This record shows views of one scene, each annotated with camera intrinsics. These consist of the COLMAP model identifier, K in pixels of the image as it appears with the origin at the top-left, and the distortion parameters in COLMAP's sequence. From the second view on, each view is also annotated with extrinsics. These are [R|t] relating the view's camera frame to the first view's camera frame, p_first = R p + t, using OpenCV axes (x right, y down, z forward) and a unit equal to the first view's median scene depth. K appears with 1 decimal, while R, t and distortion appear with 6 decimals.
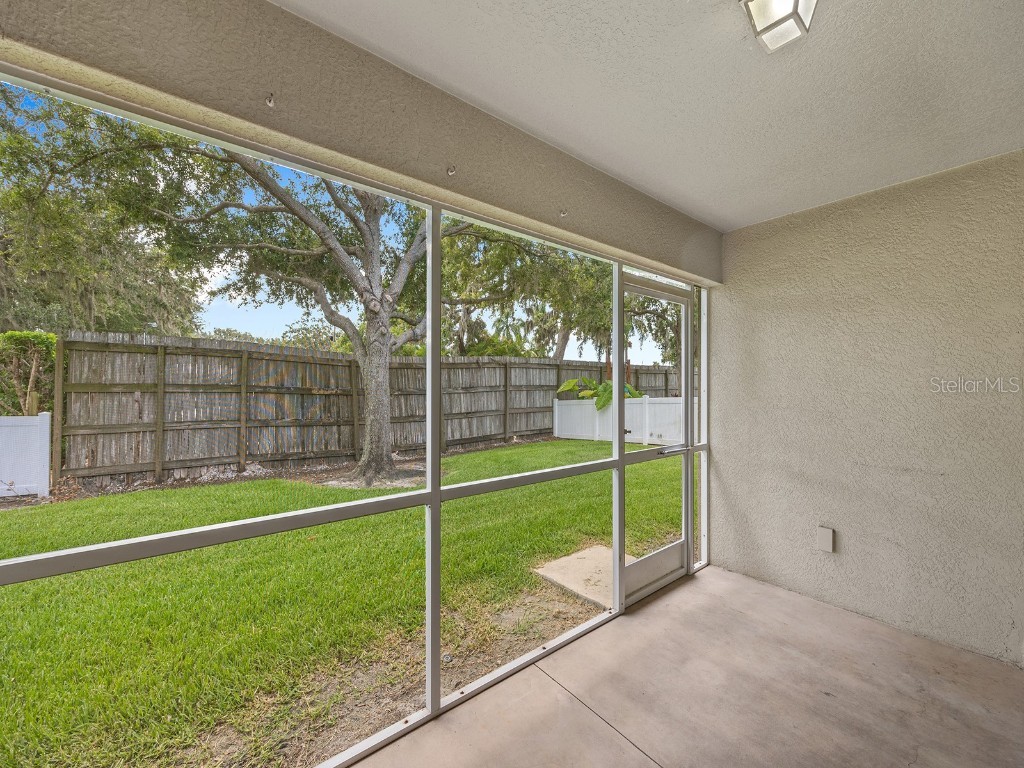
lens RADIAL K [[412.5, 0, 519.2], [0, 412.5, 384.9], [0, 0, 1]] dist [-0.000964, -0.000336]
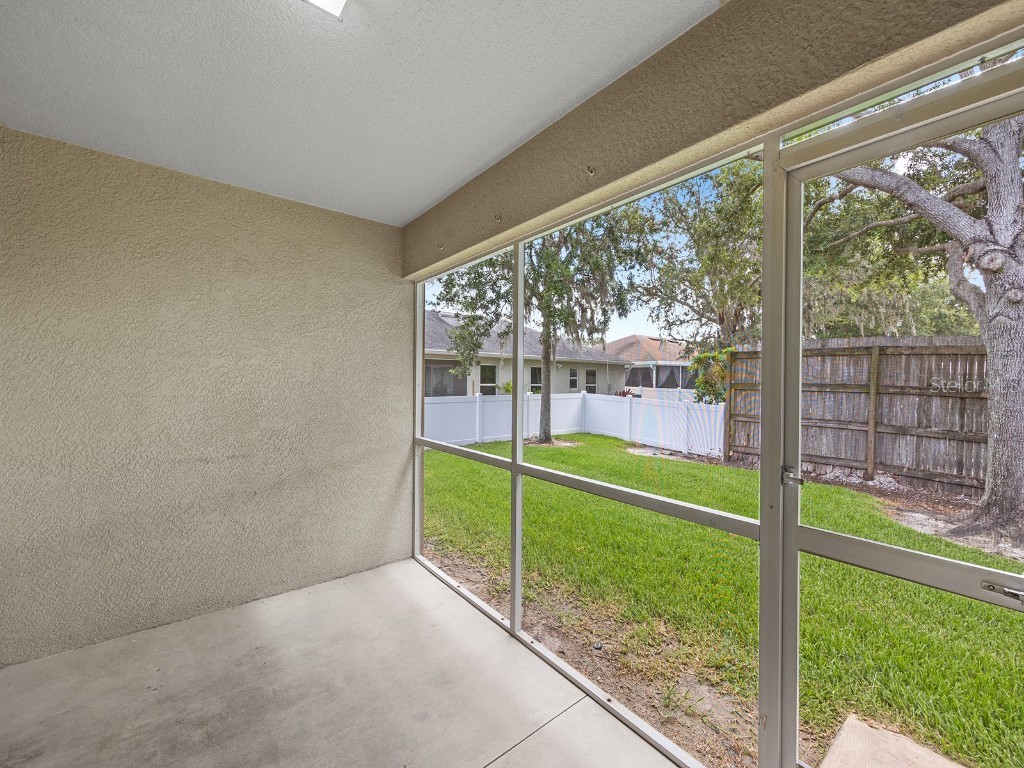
lens RADIAL K [[412.5, 0, 514.2], [0, 412.5, 384.2], [0, 0, 1]] dist [-0.000964, -0.000336]
pose [[-0.007804, 0.000852, -0.999969, 0.246481], [-0.007130, 0.999974, 0.000908, 0.004043], [0.999944, 0.007136, -0.007798, 0.228805]]
